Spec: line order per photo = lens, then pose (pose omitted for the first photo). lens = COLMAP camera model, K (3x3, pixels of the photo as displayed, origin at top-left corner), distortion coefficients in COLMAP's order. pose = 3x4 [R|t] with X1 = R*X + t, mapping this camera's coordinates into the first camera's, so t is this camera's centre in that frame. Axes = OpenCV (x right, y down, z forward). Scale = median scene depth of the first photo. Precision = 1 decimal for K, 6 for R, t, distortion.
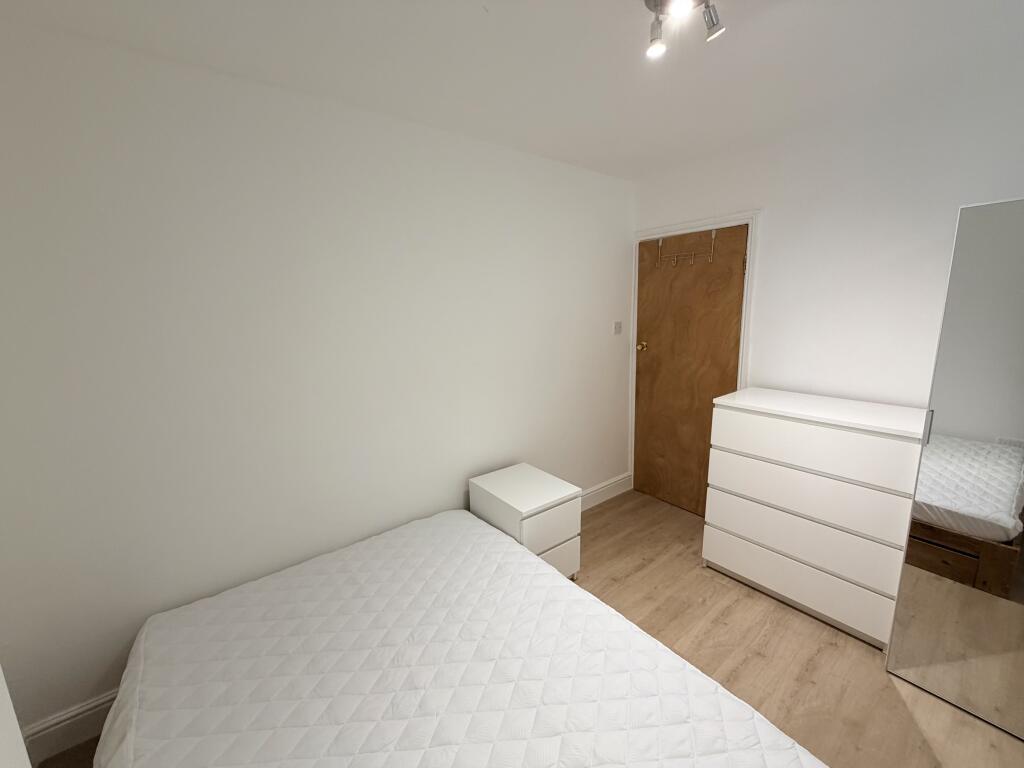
lens RADIAL K [[405.8, 0, 512.0], [0, 405.8, 384.0], [0, 0, 1]] dist [0.000259, 0.000211]
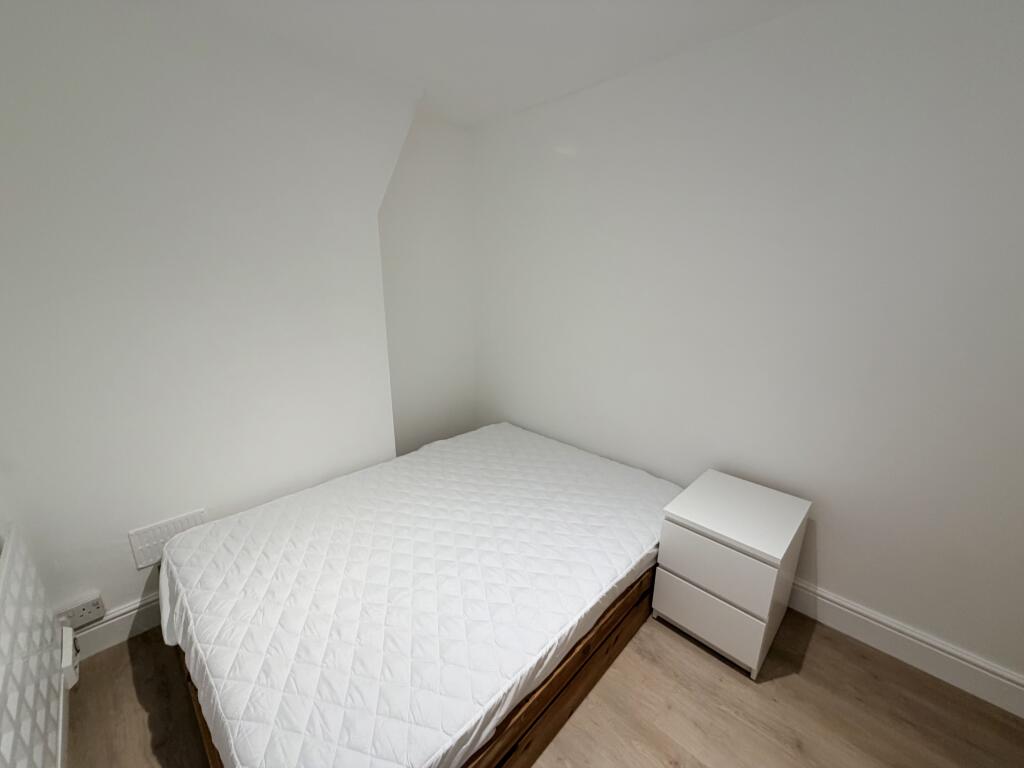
lens RADIAL K [[408.0, 0, 509.0], [0, 408.0, 385.3], [0, 0, 1]] dist [-0.001451, 0.000787]
pose [[0.128302, 0.289550, -0.948525, 0.571914], [-0.188674, 0.946088, 0.263285, -0.071666], [0.973622, 0.145182, 0.176016, 0.401721]]
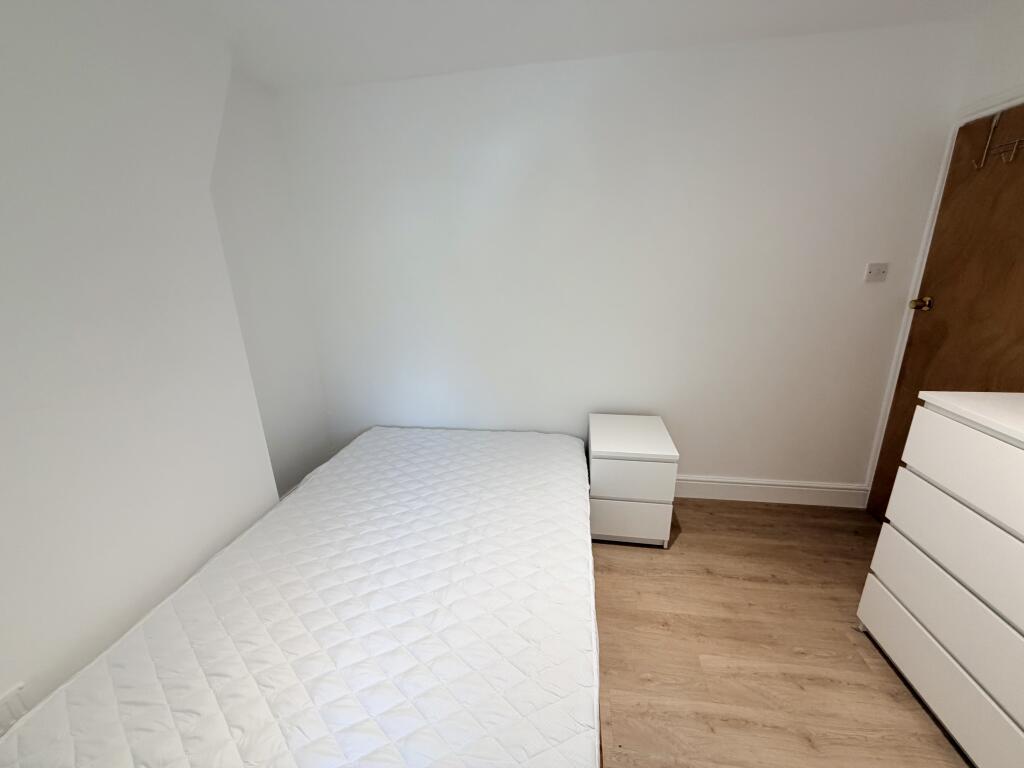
lens RADIAL K [[408.0, 0, 509.0], [0, 408.0, 385.3], [0, 0, 1]] dist [-0.001451, 0.000787]
pose [[0.686726, 0.220251, -0.692746, 0.452251], [-0.121188, 0.974345, 0.189647, -0.013628], [0.716743, -0.046283, 0.695800, 0.109812]]
